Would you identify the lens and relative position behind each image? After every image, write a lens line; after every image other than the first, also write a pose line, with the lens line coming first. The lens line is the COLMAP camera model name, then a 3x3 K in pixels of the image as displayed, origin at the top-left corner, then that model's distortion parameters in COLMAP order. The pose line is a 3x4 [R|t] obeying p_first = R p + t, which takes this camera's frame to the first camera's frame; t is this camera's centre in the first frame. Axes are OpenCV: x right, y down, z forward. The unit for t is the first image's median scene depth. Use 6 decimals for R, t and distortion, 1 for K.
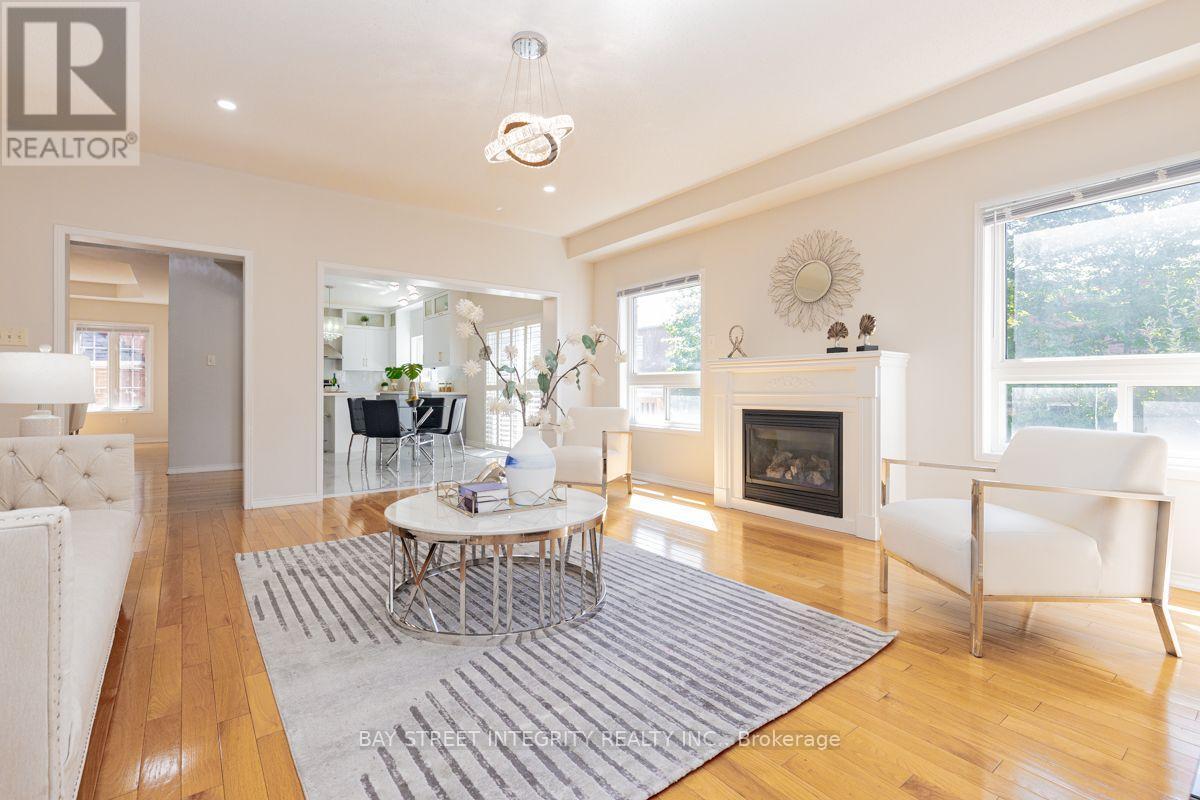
lens RADIAL K [[544.0, 0, 597.9], [0, 544.0, 393.7], [0, 0, 1]] dist [0.004348, 0.000177]
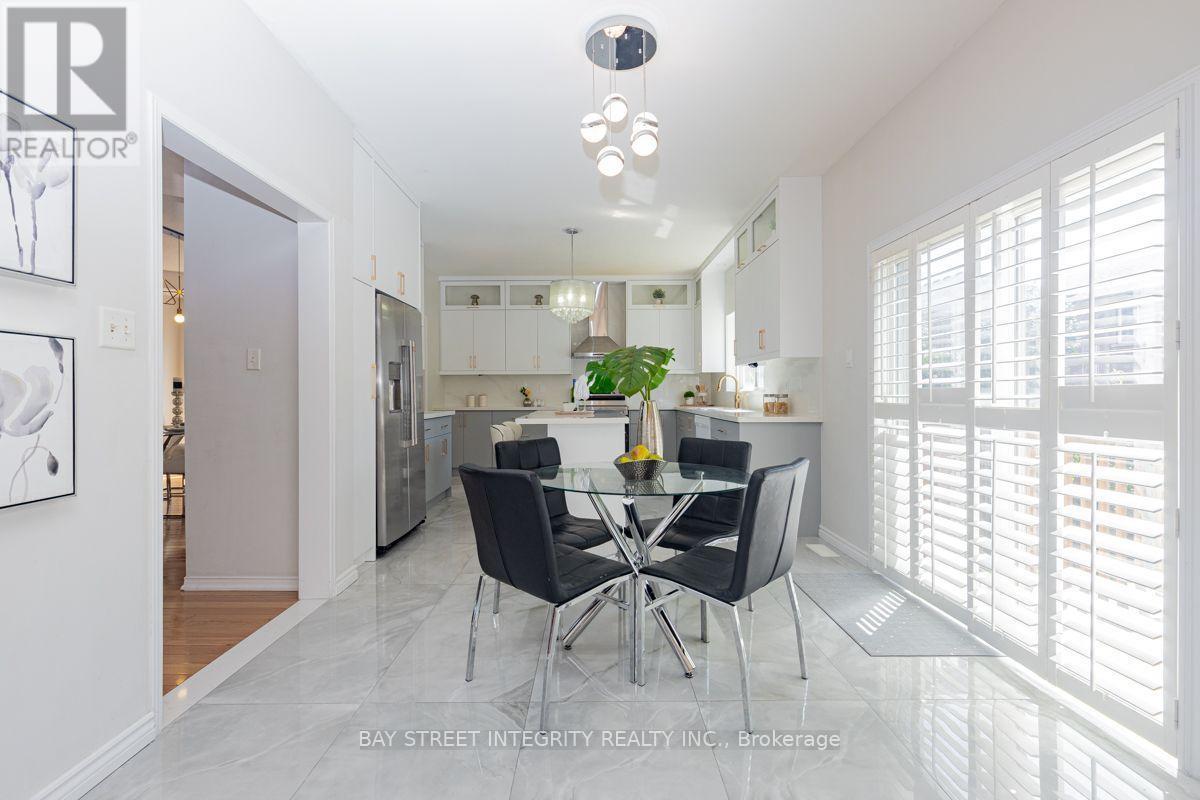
lens RADIAL K [[544.0, 0, 594.3], [0, 544.0, 395.1], [0, 0, 1]] dist [0.004348, 0.000177]
pose [[0.796955, -0.004547, -0.604021, -0.115729], [0.003548, 0.999990, -0.002846, -0.018099], [0.604028, 0.000125, 0.796963, 0.509792]]
